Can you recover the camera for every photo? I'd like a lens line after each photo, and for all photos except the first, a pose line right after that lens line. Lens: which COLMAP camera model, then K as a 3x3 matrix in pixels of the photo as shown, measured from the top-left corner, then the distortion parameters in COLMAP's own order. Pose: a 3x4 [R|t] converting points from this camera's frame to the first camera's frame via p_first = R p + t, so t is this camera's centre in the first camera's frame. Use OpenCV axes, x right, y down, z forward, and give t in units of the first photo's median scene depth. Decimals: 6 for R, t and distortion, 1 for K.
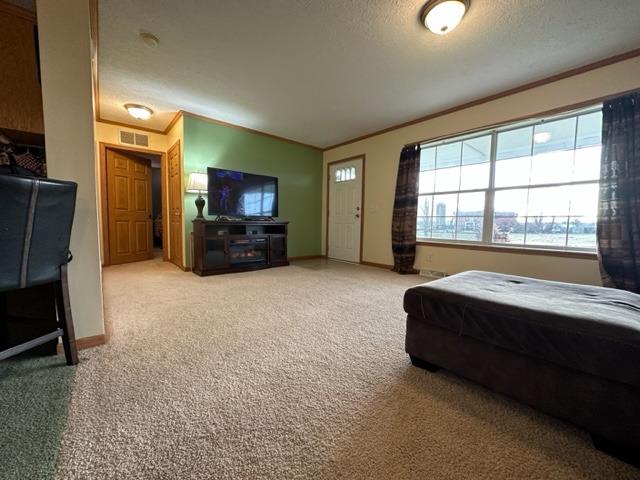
lens RADIAL K [[254.7, 0, 320.0], [0, 254.7, 240.0], [0, 0, 1]] dist [-0.001852, 0.000448]
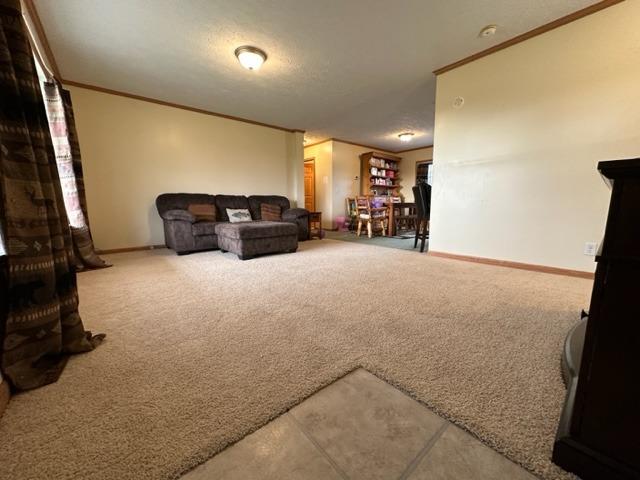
lens RADIAL K [[254.7, 0, 320.0], [0, 254.7, 240.0], [0, 0, 1]] dist [-0.001852, 0.000448]
pose [[-0.999781, -0.003859, 0.020559, 0.020755], [0.000353, 0.979583, 0.201042, -0.066063], [-0.020915, 0.201005, -0.979367, 1.333888]]
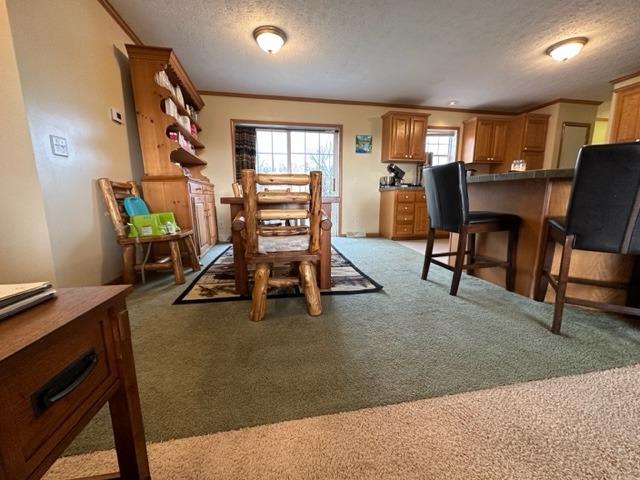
lens RADIAL K [[254.7, 0, 320.0], [0, 254.7, 240.0], [0, 0, 1]] dist [-0.001852, 0.000448]
pose [[-0.496488, 0.136204, -0.857291, 0.106221], [-0.060888, 0.979716, 0.190917, 0.002312], [0.865906, 0.146987, -0.478124, 0.124704]]
